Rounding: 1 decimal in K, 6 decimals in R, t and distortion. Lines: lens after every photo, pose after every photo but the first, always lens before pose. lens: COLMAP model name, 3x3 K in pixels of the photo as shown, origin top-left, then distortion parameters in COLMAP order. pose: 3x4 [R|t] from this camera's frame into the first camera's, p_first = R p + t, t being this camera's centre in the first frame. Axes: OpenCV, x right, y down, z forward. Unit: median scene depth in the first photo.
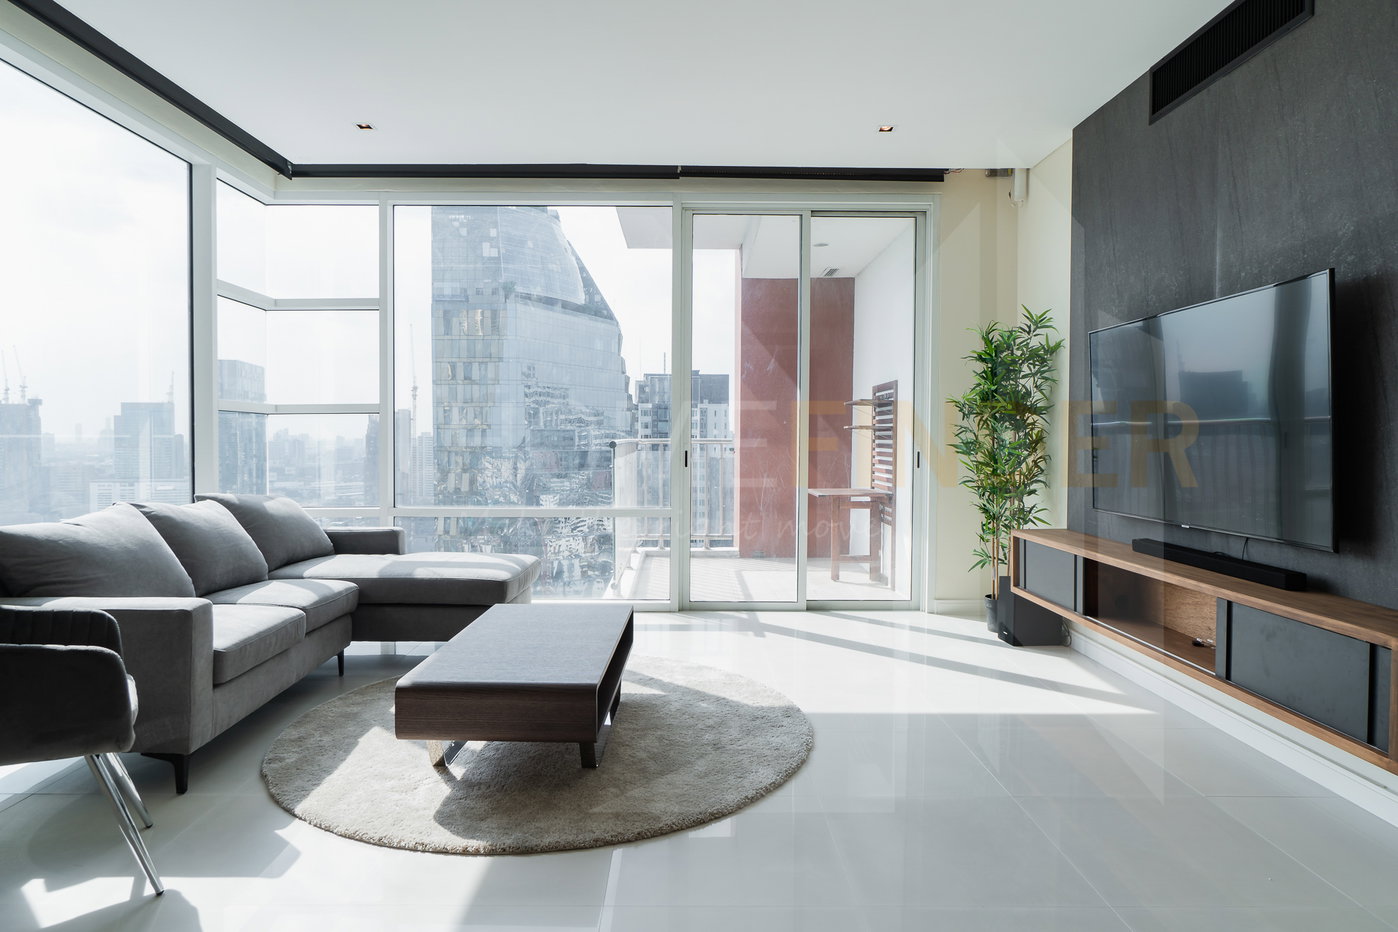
lens RADIAL K [[839.1, 0, 689.0], [0, 839.1, 463.5], [0, 0, 1]] dist [-0.001570, 0.001023]
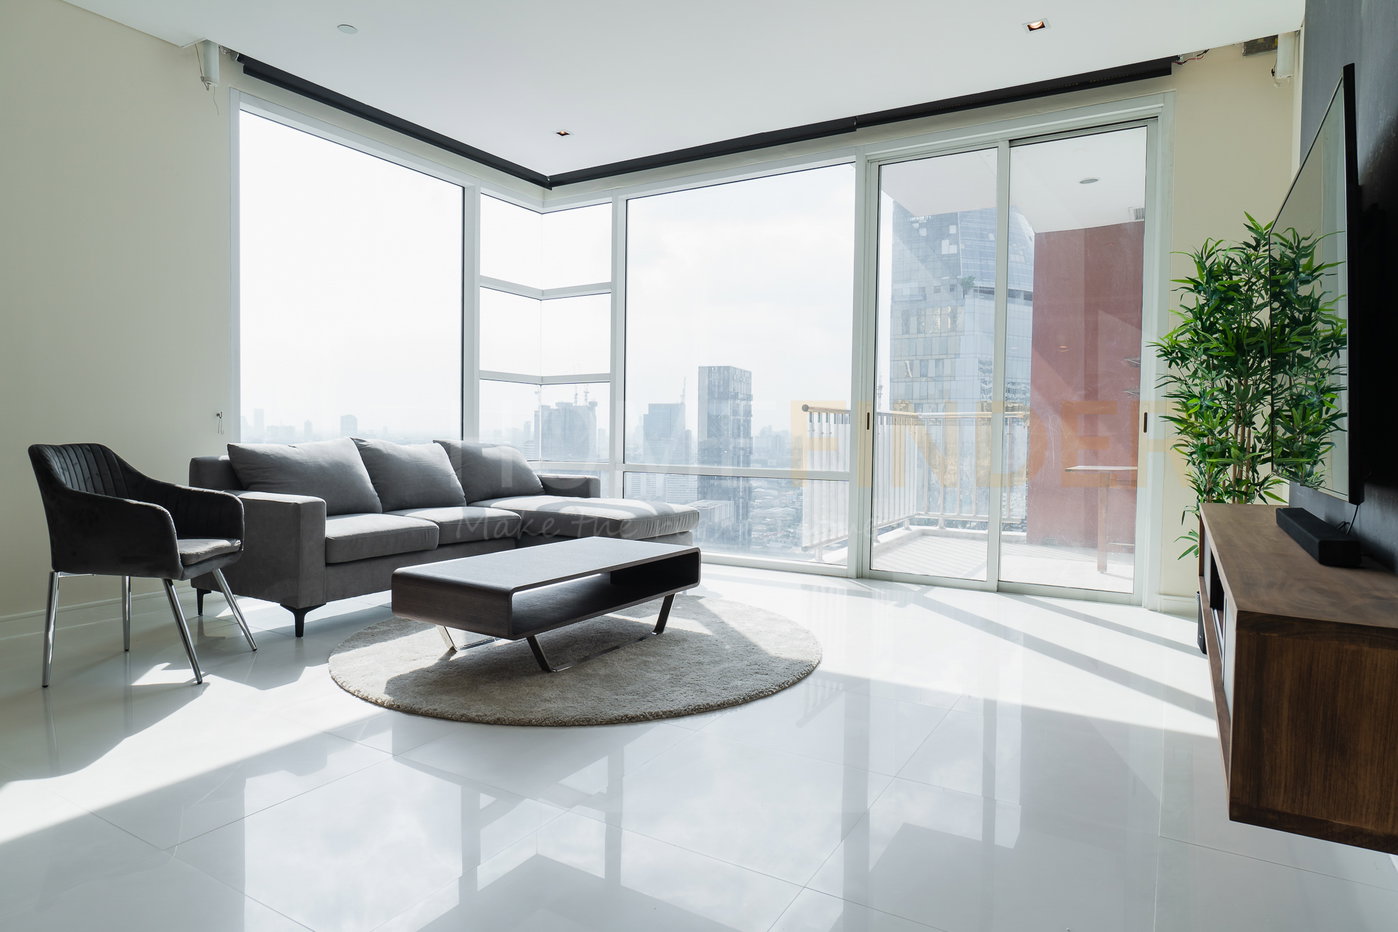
lens RADIAL K [[818.1, 0, 690.9], [0, 818.1, 459.8], [0, 0, 1]] dist [-0.004041, -0.000297]
pose [[0.855293, 0.024559, -0.517562, 0.329583], [-0.024712, 0.999673, 0.006598, 0.040347], [0.517555, 0.007147, 0.855620, 0.096290]]
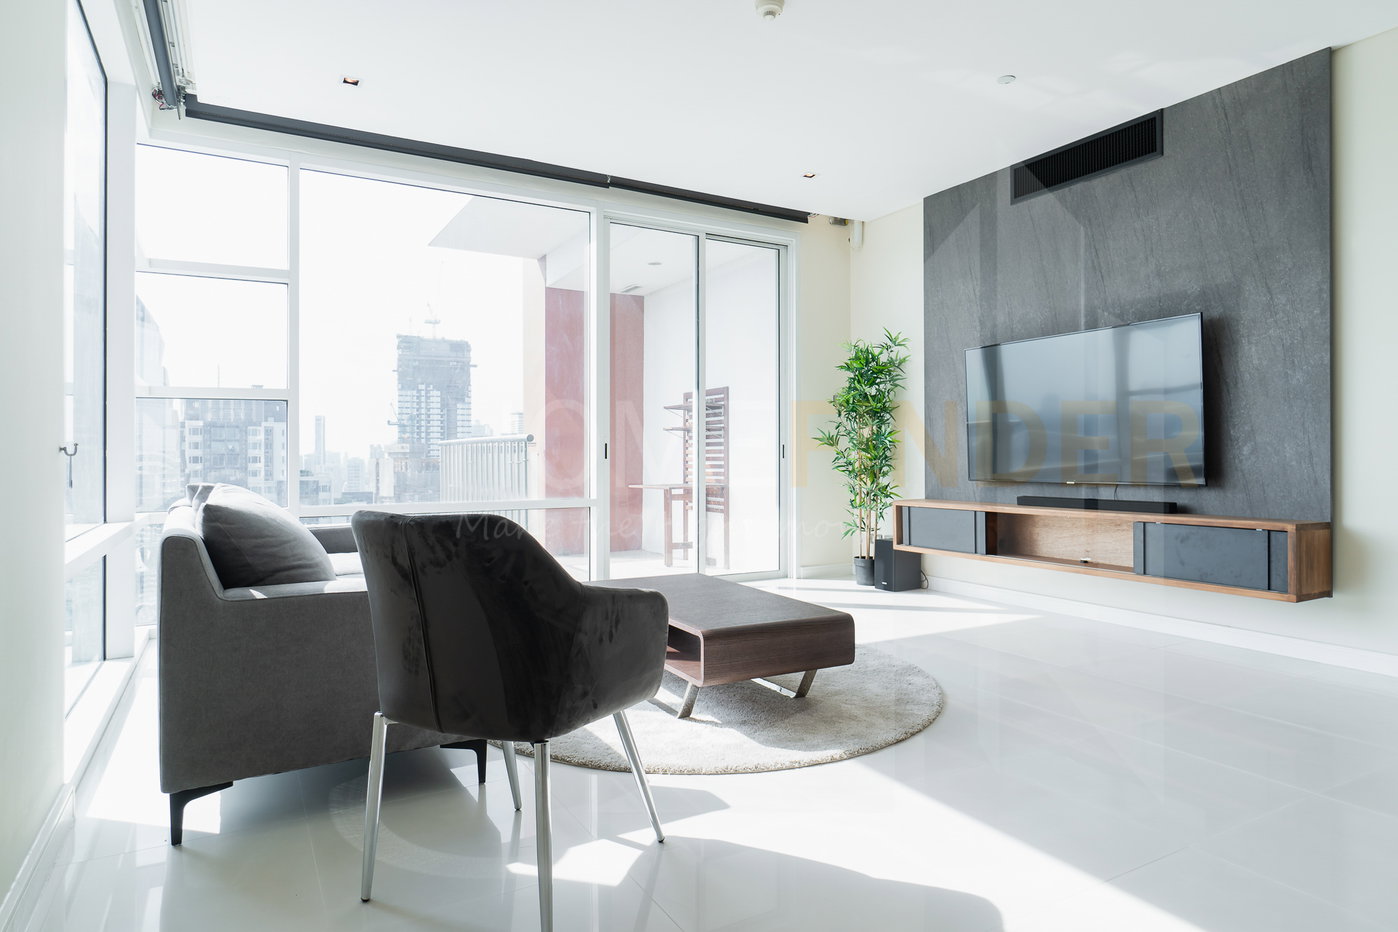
lens RADIAL K [[818.1, 0, 690.9], [0, 818.1, 459.8], [0, 0, 1]] dist [-0.004041, -0.000297]
pose [[0.875258, -0.008711, 0.483578, -0.434292], [0.022711, 0.999475, -0.023102, 0.033910], [-0.483123, 0.031203, 0.874996, 0.047878]]
